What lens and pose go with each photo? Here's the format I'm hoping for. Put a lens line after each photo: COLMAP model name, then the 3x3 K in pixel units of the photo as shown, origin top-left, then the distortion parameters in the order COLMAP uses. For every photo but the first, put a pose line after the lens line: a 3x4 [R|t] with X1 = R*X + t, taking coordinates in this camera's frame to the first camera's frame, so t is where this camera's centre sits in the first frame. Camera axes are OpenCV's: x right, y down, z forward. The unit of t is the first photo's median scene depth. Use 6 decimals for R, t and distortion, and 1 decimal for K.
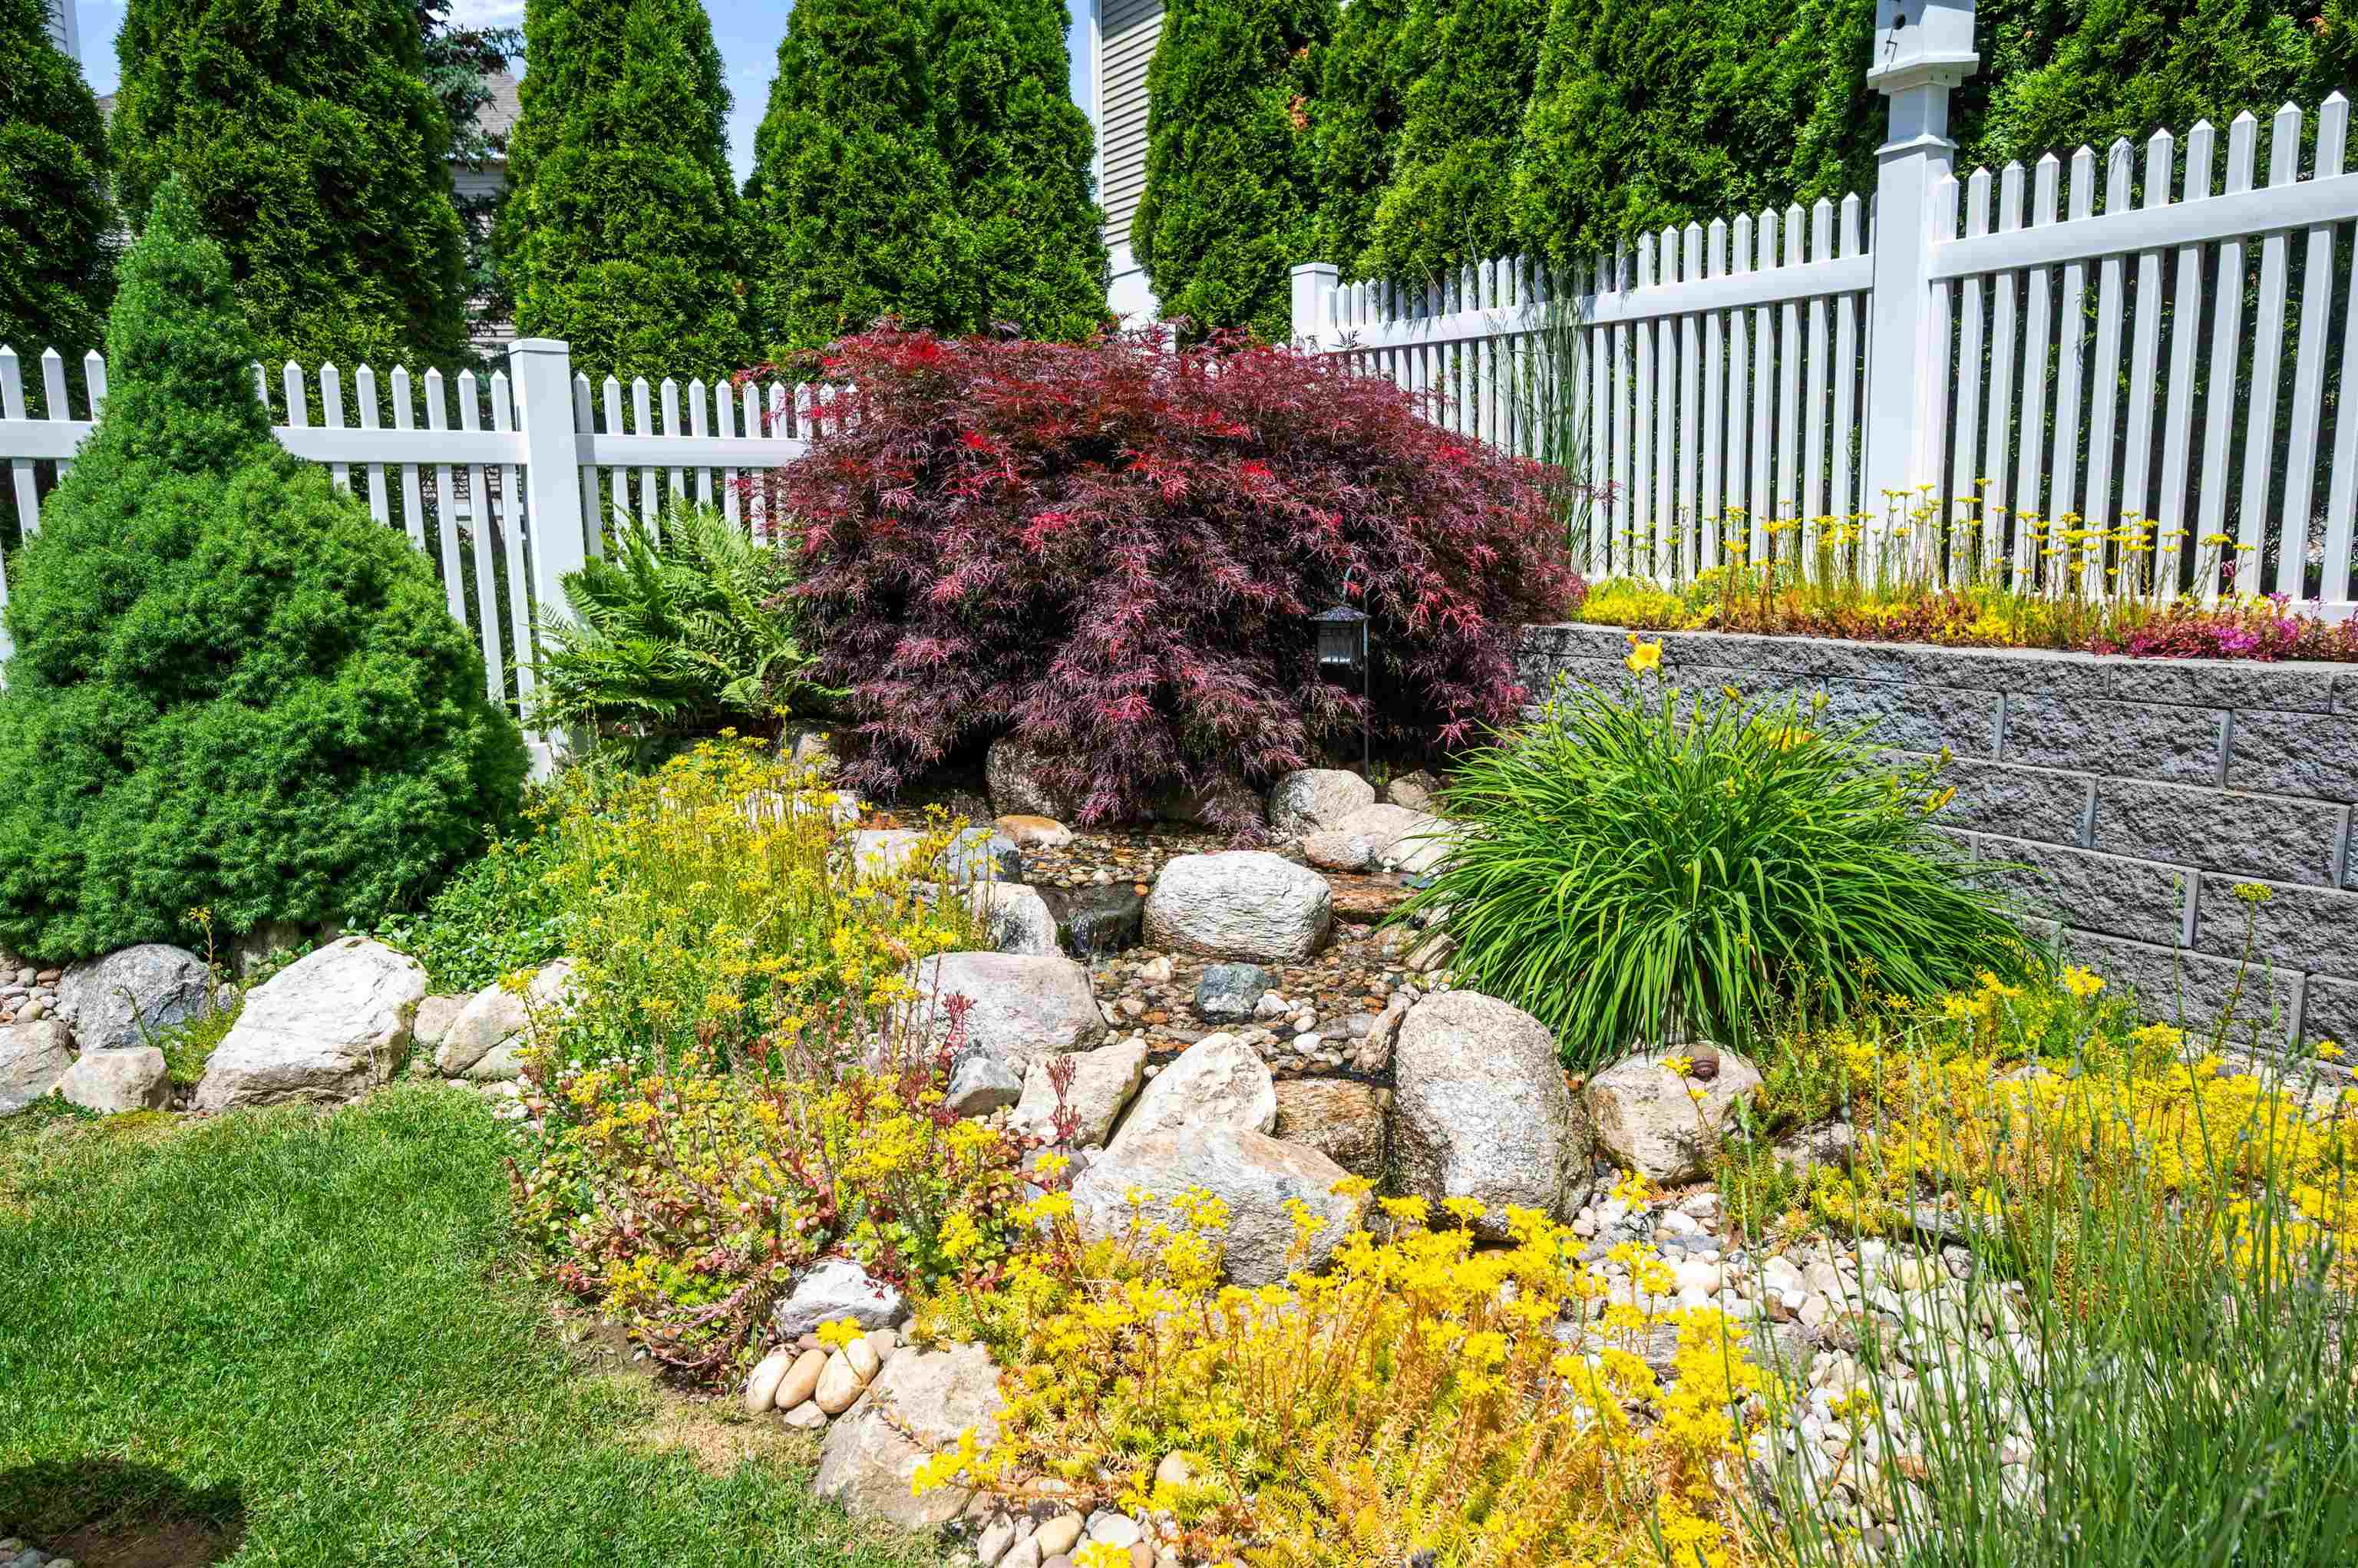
lens RADIAL K [[1469.9, 0, 1180.7], [0, 1469.9, 786.8], [0, 0, 1]] dist [-0.004291, -0.000504]
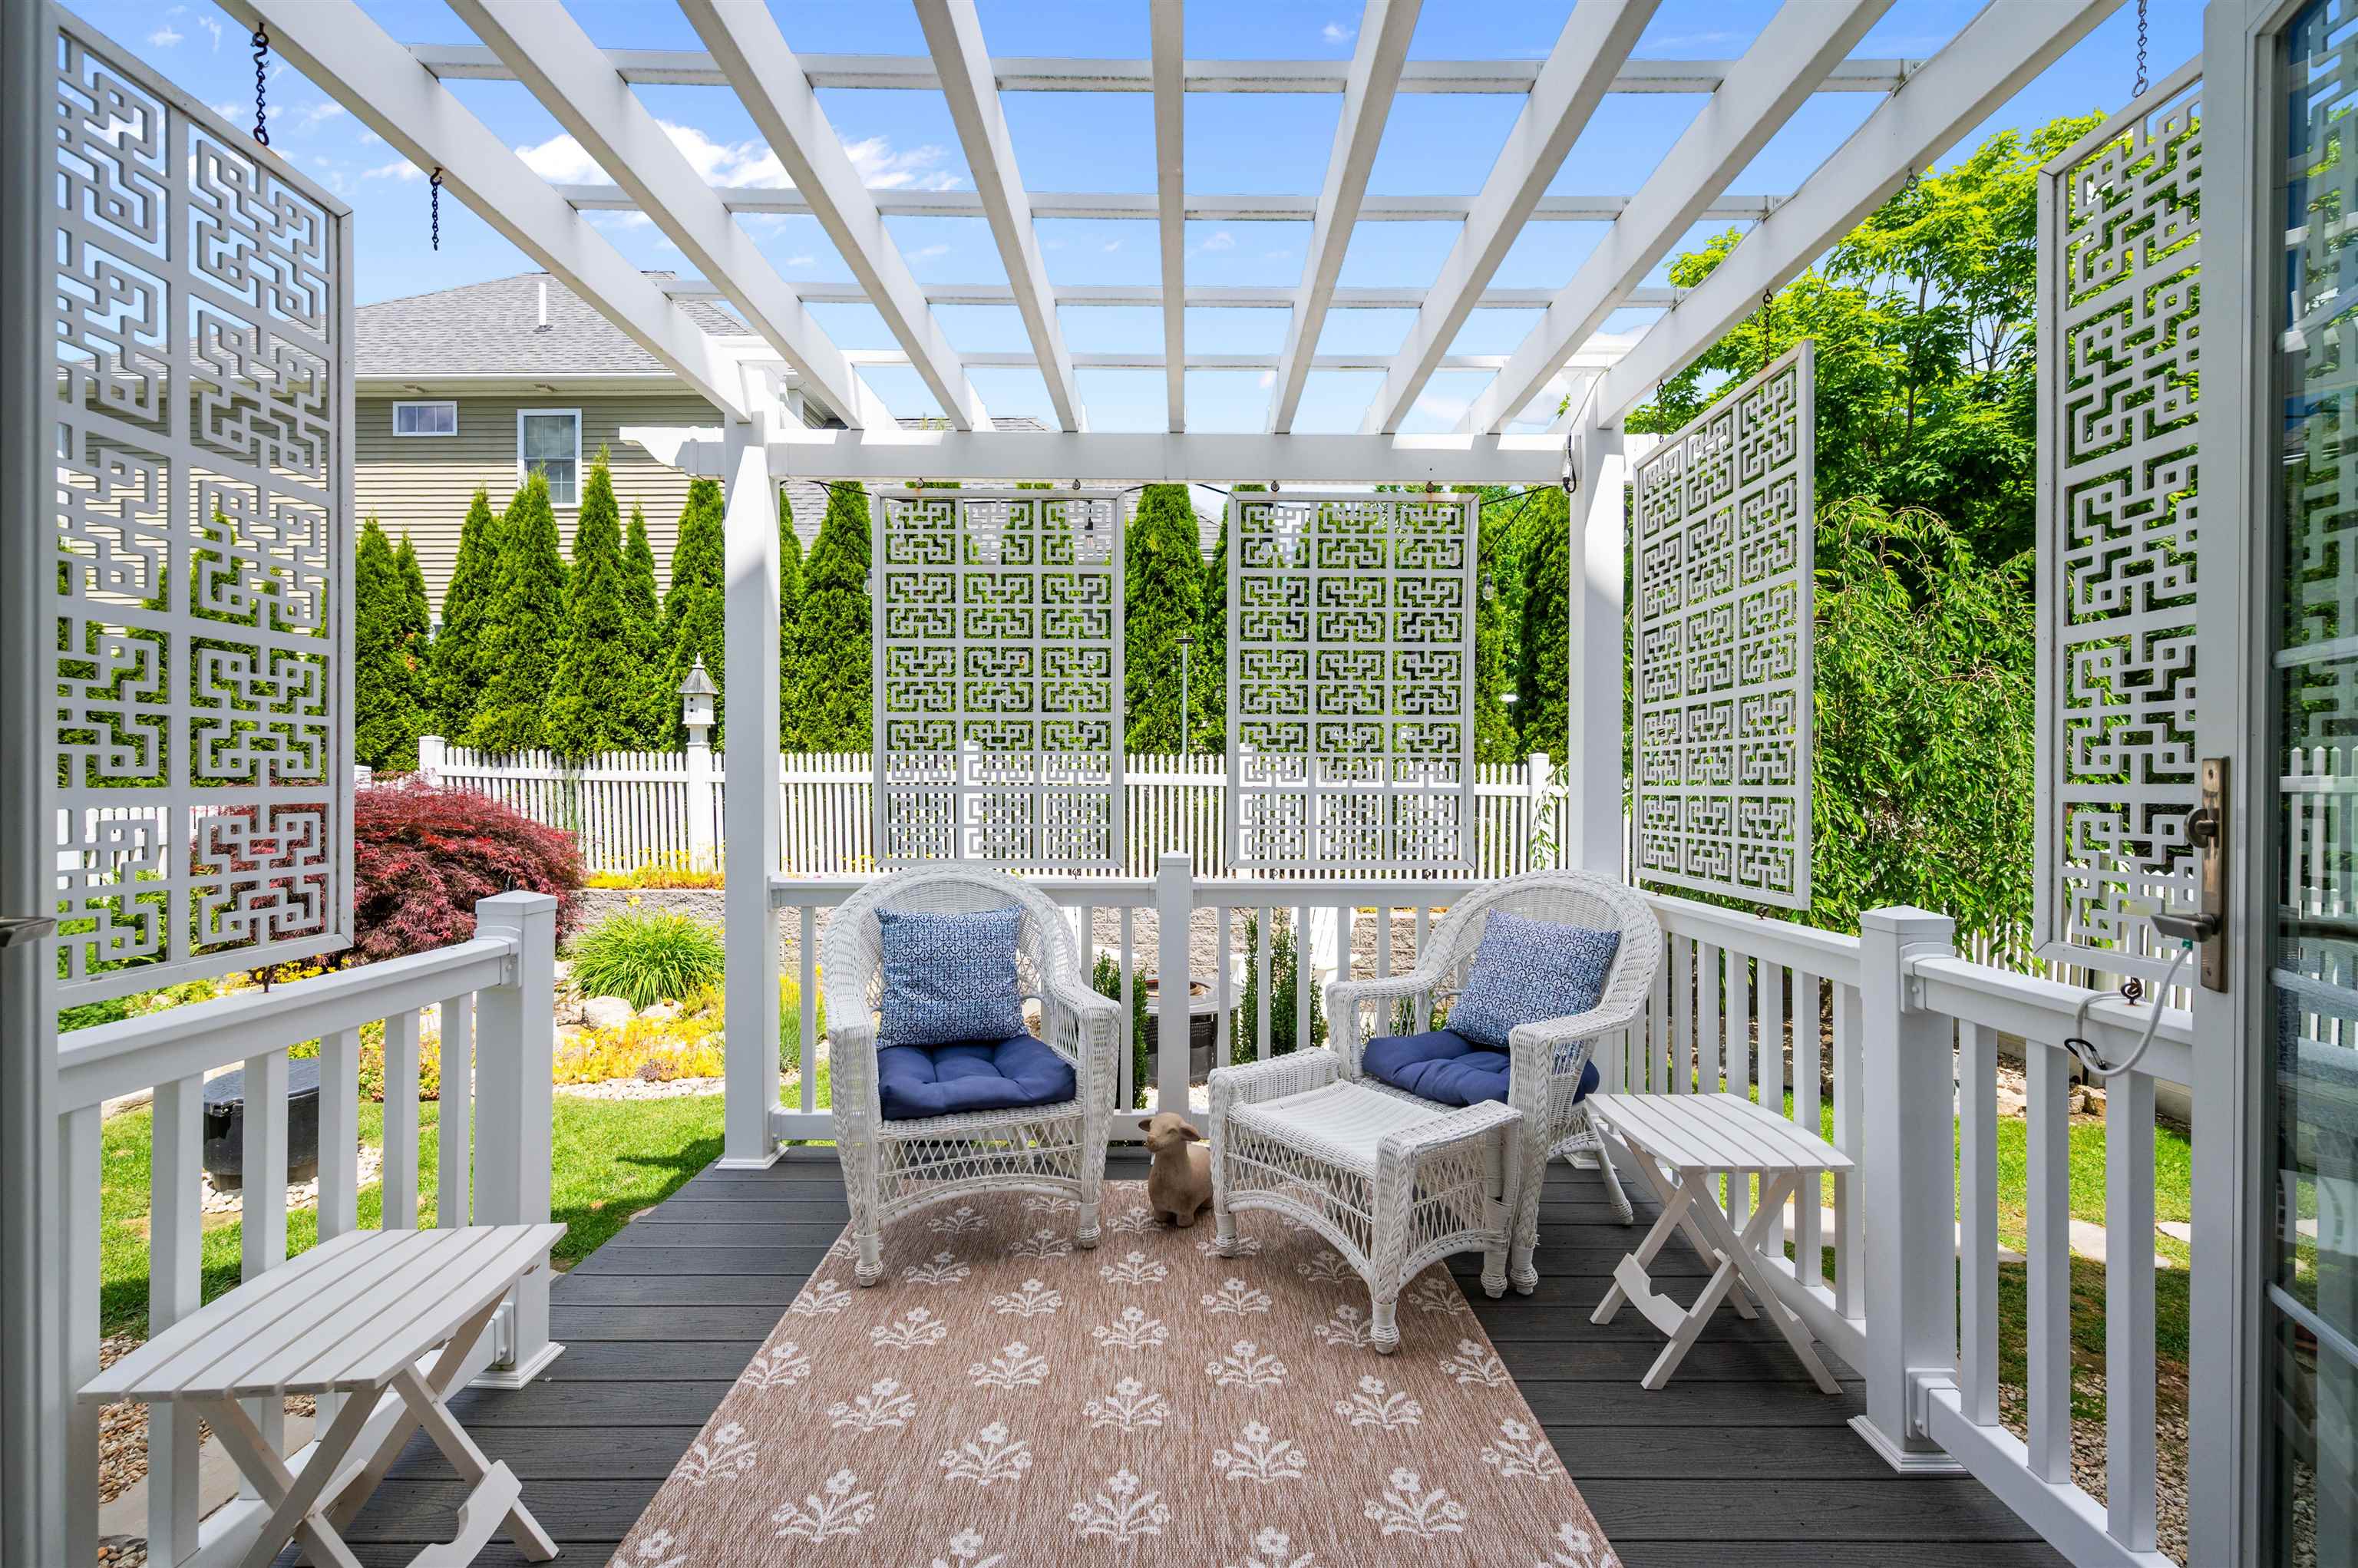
lens RADIAL K [[1007.7, 0, 1181.7], [0, 1007.7, 782.1], [0, 0, 1]] dist [-0.009114, 0.000681]
pose [[0.604428, 0.010724, 0.796588, -0.517316], [0.133222, 0.984469, -0.114339, 0.050934], [-0.785442, 0.175233, 0.593612, -0.951876]]
